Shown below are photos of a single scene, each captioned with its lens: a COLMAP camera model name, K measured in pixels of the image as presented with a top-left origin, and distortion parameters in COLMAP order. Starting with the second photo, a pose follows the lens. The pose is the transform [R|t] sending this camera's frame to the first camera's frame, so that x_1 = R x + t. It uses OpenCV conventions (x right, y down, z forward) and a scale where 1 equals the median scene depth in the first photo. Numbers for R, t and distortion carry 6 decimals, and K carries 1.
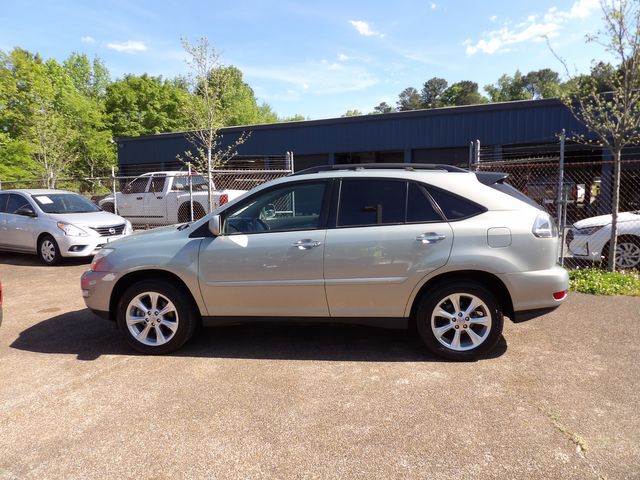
lens RADIAL K [[454.5, 0, 321.6], [0, 454.5, 236.8], [0, 0, 1]] dist [-0.025186, 0.028528]
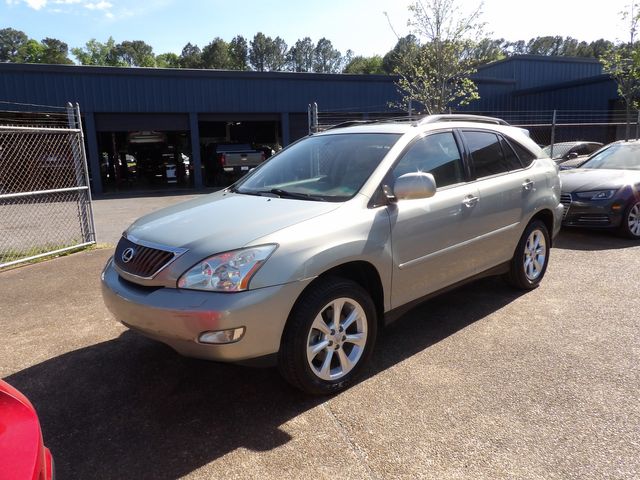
lens RADIAL K [[454.5, 0, 320.7], [0, 454.5, 237.5], [0, 0, 1]] dist [-0.025186, 0.028528]
pose [[0.664998, -0.143205, 0.732987, -0.086849], [0.099177, 0.989685, 0.103379, -0.003421], [-0.740231, 0.003948, 0.672342, 0.058830]]
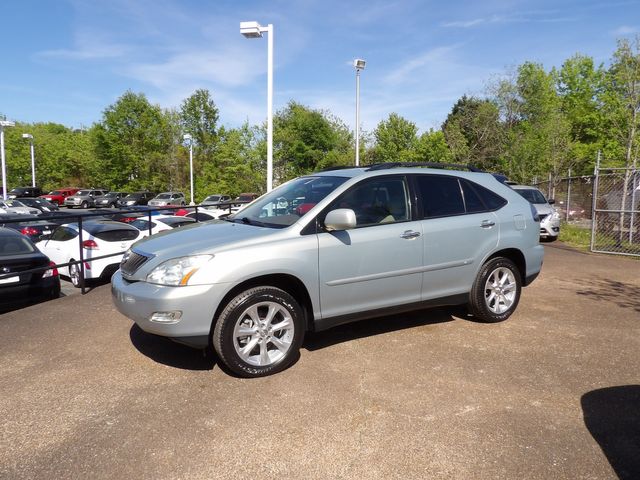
lens RADIAL K [[454.5, 0, 325.2], [0, 454.5, 237.8], [0, 0, 1]] dist [-0.025186, 0.028528]
pose [[0.241802, 0.120458, -0.962820, 0.141941], [-0.112360, 0.989065, 0.095524, -0.003759], [0.963798, 0.085085, 0.252693, 0.029395]]
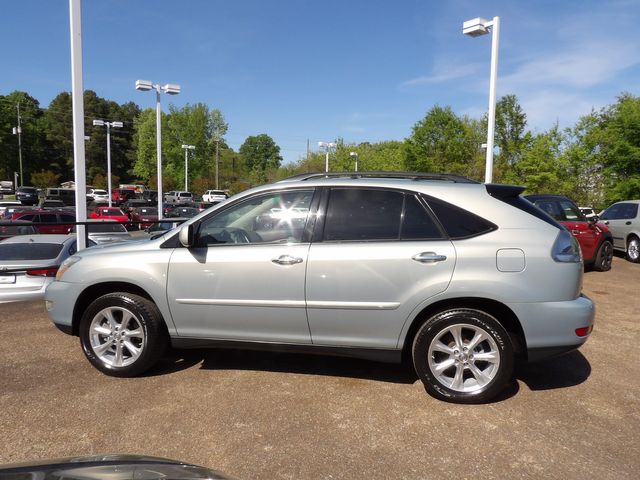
lens RADIAL K [[454.5, 0, 325.2], [0, 454.5, 235.6], [0, 0, 1]] dist [-0.025186, 0.028528]
pose [[-0.444087, 0.089362, -0.891516, 0.119799], [-0.099151, 0.984001, 0.148022, -0.014396], [0.890481, 0.154130, -0.428122, 0.115276]]
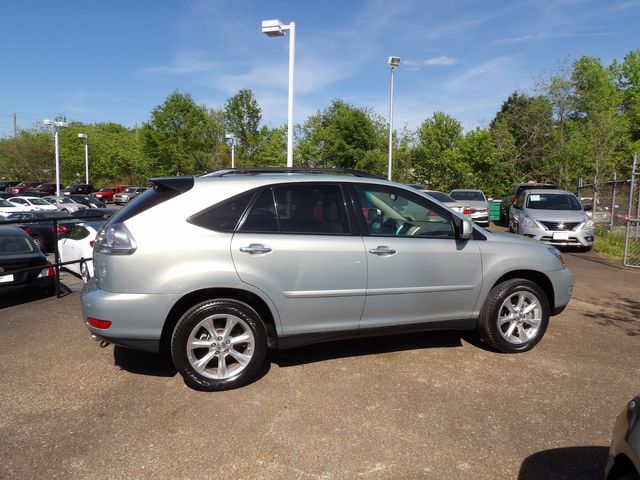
lens RADIAL K [[454.5, 0, 324.9], [0, 454.5, 236.8], [0, 0, 1]] dist [-0.025186, 0.028528]
pose [[0.136195, 0.125404, -0.982713, 0.135853], [-0.123410, 0.986377, 0.108768, -0.008757], [0.982965, 0.106463, 0.149815, 0.053189]]
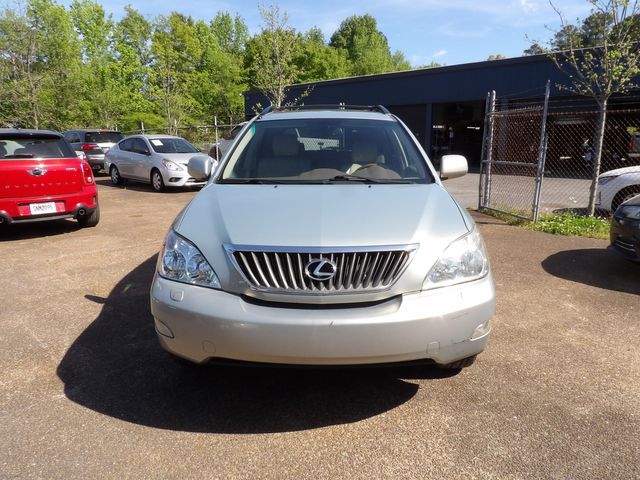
lens RADIAL K [[454.5, 0, 320.7], [0, 454.5, 233.6], [0, 0, 1]] dist [-0.025186, 0.028528]
pose [[0.954319, 0.072972, -0.289742, 0.056423], [-0.044406, 0.993588, 0.103976, 0.005381], [0.295471, -0.086360, 0.951440, -0.032063]]
